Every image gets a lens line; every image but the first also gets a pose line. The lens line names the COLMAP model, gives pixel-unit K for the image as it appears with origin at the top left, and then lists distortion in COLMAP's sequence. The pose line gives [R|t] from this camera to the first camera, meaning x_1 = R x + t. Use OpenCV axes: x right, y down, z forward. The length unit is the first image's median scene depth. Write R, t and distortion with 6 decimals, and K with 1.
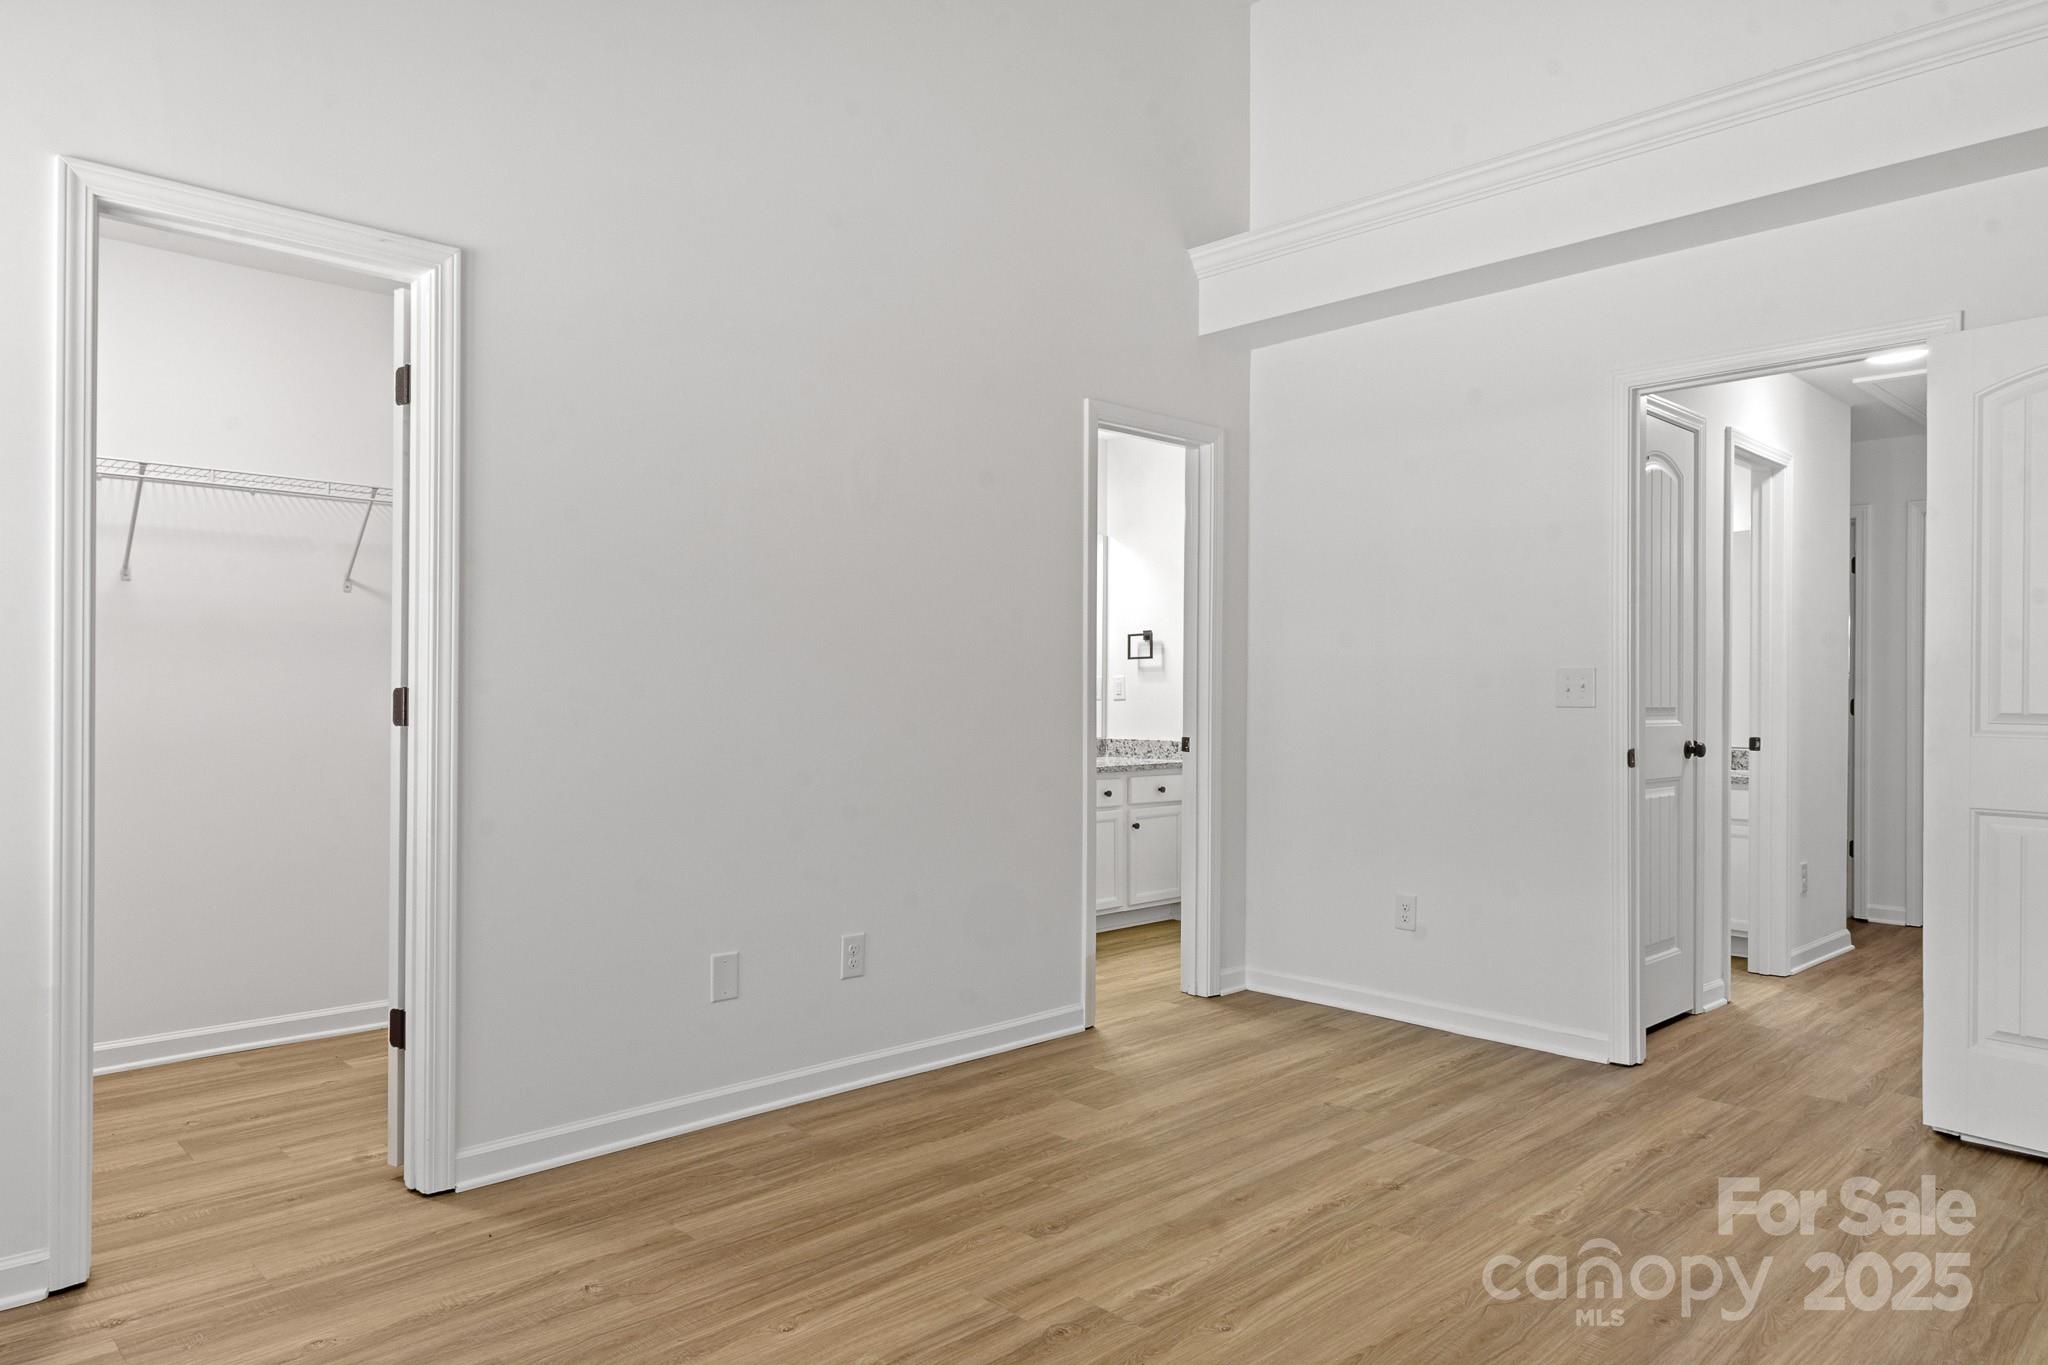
lens RADIAL K [[1299.3, 0, 1020.9], [0, 1299.3, 690.1], [0, 0, 1]] dist [0.002267, -0.002408]
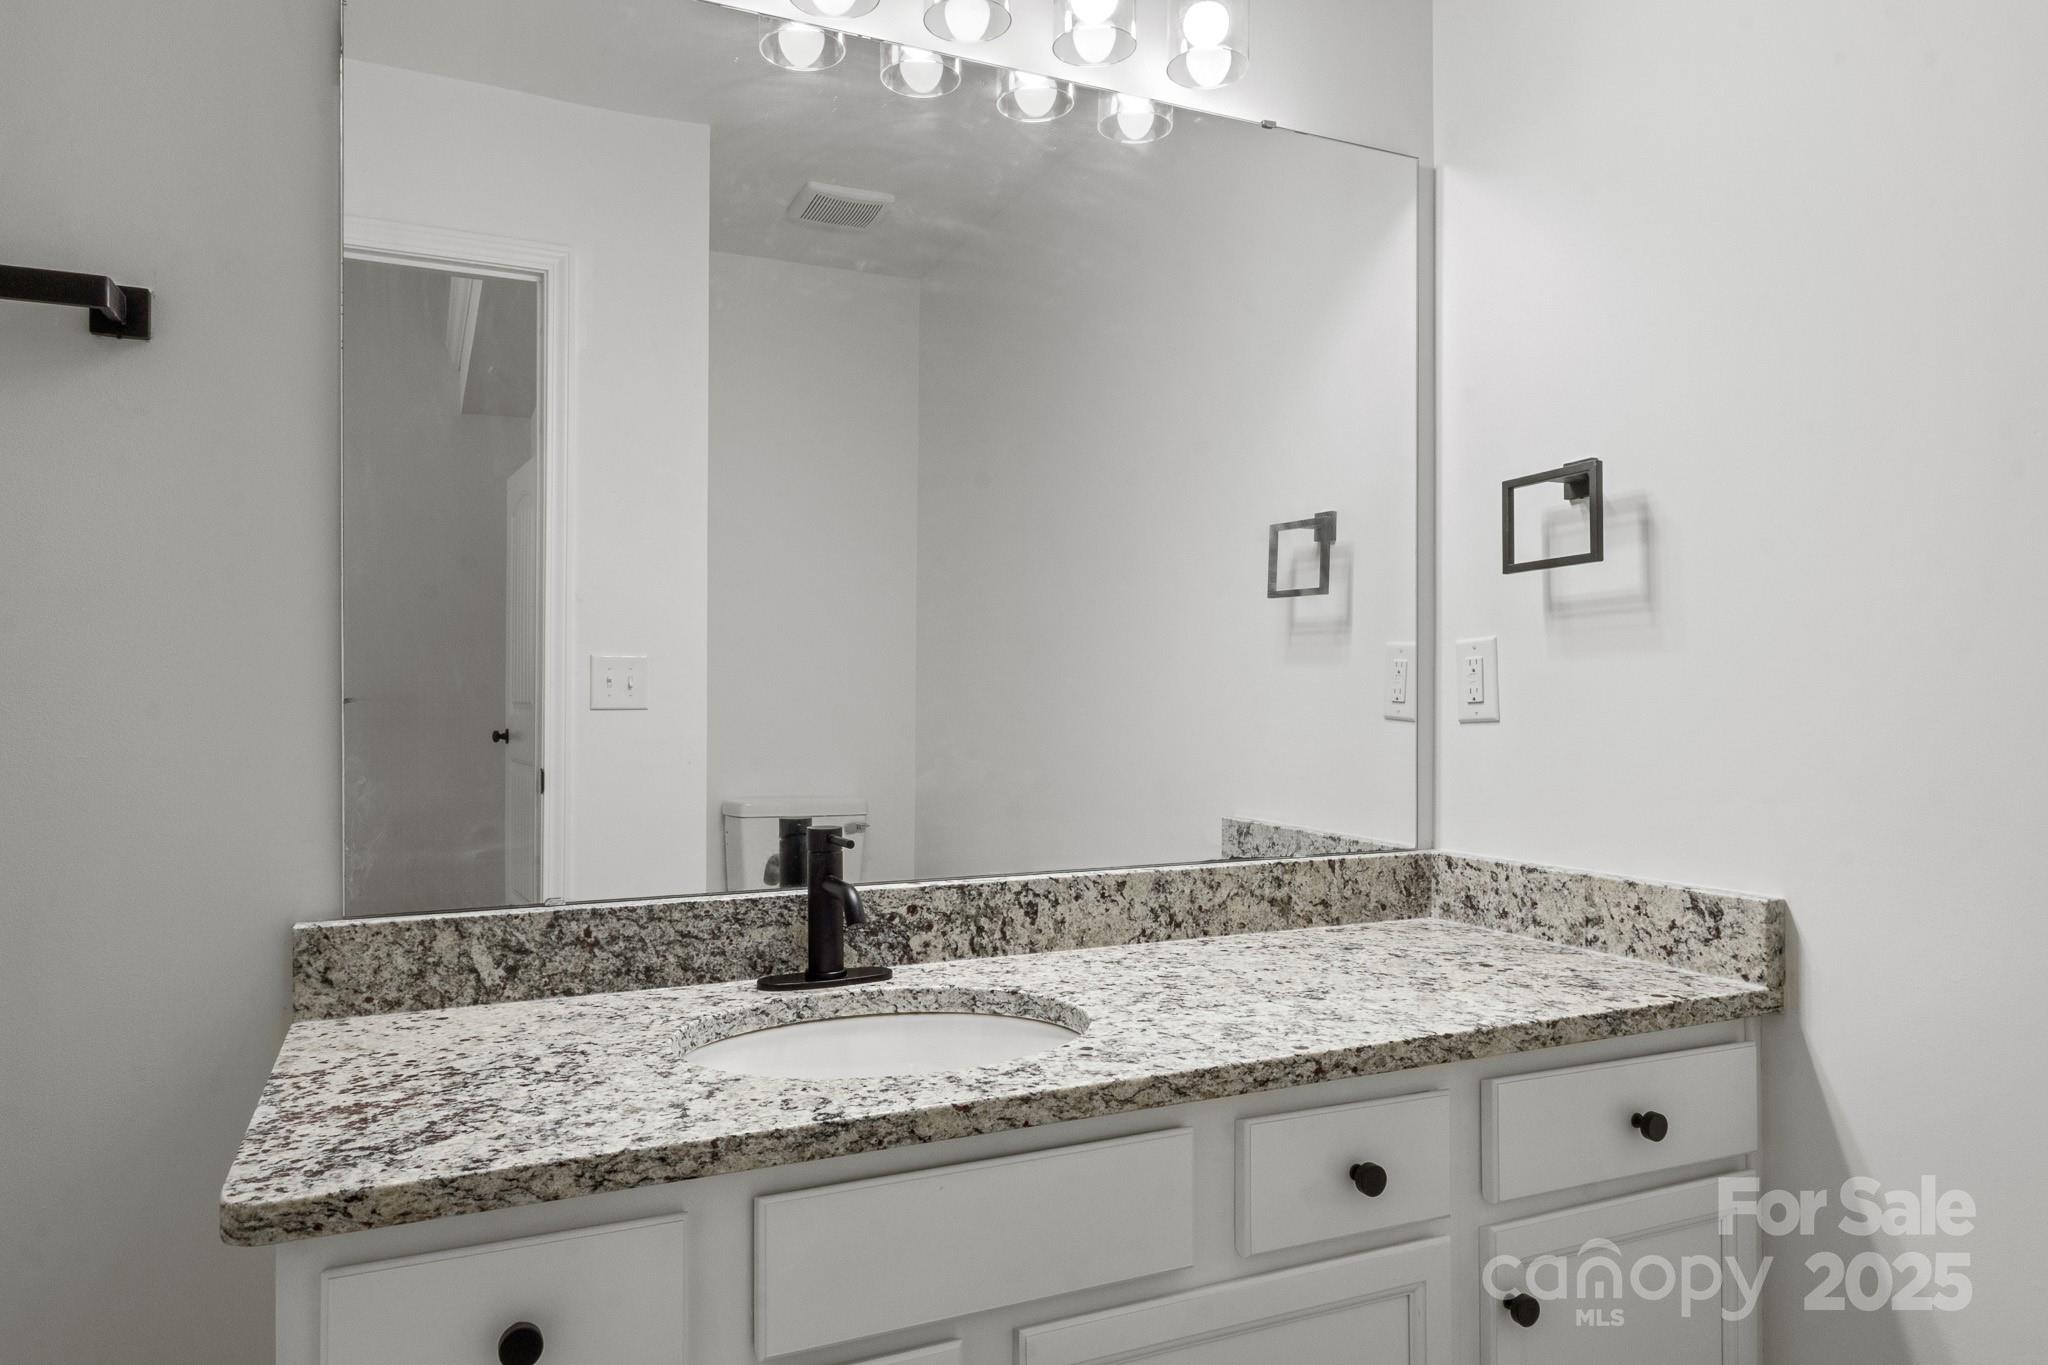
lens RADIAL K [[1299.3, 0, 1020.9], [0, 1299.3, 690.1], [0, 0, 1]] dist [0.002267, -0.002408]
pose [[0.946345, -0.006551, -0.323092, 0.089847], [0.003909, 0.999953, -0.008825, 0.003470], [0.323135, 0.007088, 0.946326, 0.857719]]
